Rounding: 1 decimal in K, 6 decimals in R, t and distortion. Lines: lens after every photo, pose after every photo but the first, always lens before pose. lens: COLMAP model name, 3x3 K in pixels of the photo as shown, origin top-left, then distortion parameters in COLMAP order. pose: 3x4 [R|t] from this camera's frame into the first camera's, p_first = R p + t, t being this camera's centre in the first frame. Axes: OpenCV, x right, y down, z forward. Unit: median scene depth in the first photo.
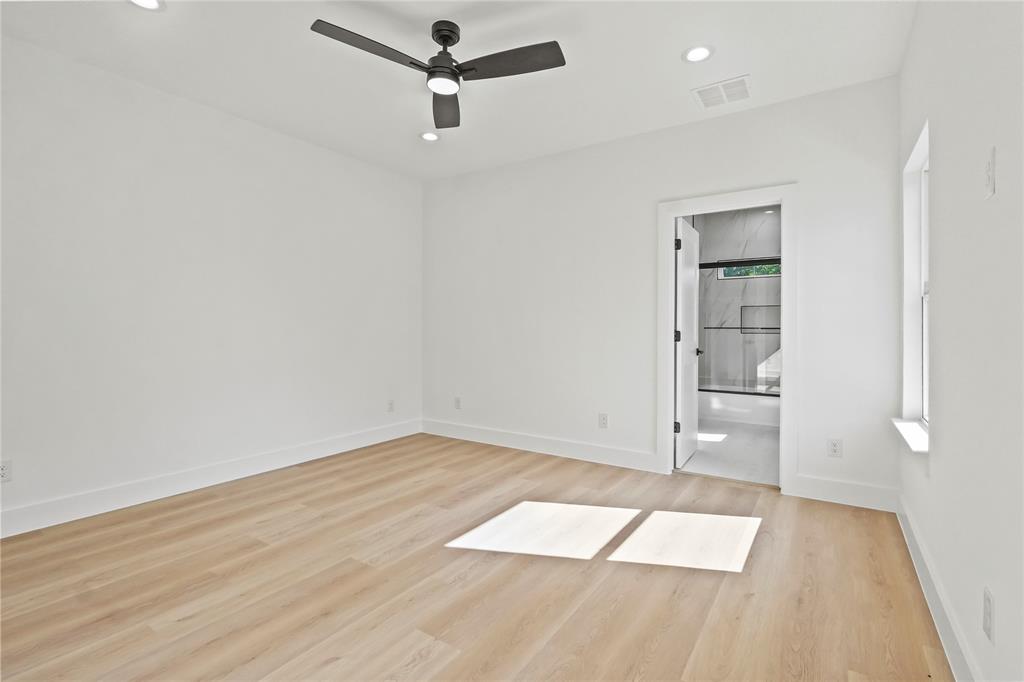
lens RADIAL K [[469.8, 0, 506.6], [0, 469.8, 335.5], [0, 0, 1]] dist [-0.001355, -0.000215]
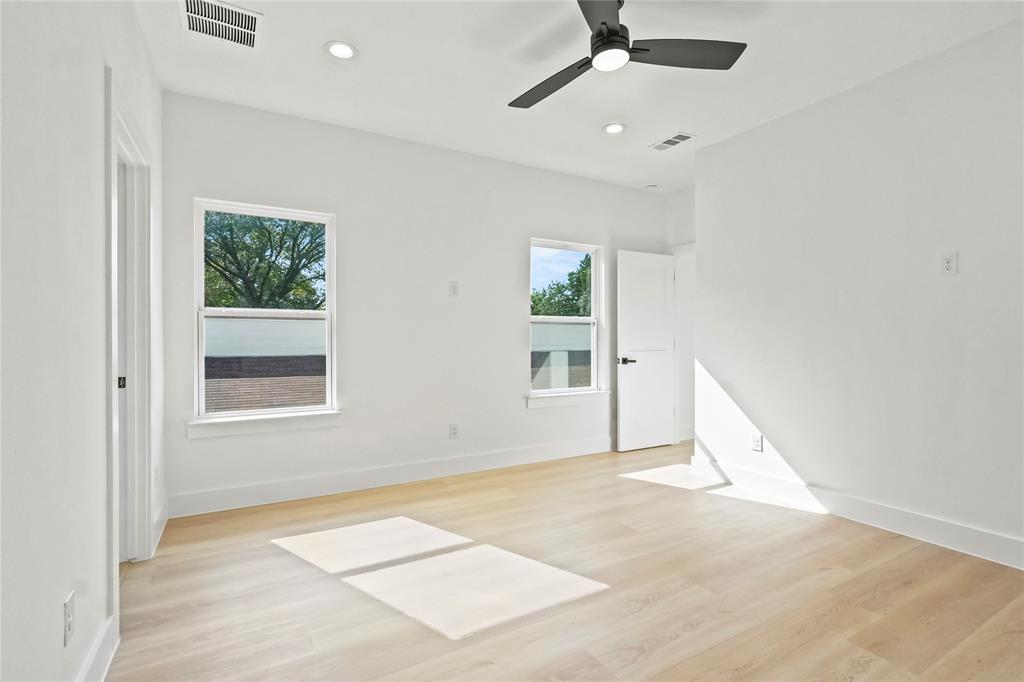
lens RADIAL K [[469.8, 0, 511.4], [0, 469.8, 340.6], [0, 0, 1]] dist [-0.001355, -0.000215]
pose [[-0.898029, -0.002826, 0.439928, -0.354564], [0.005820, 0.999816, 0.018302, -0.031861], [-0.439899, 0.018996, -0.897847, 1.861744]]
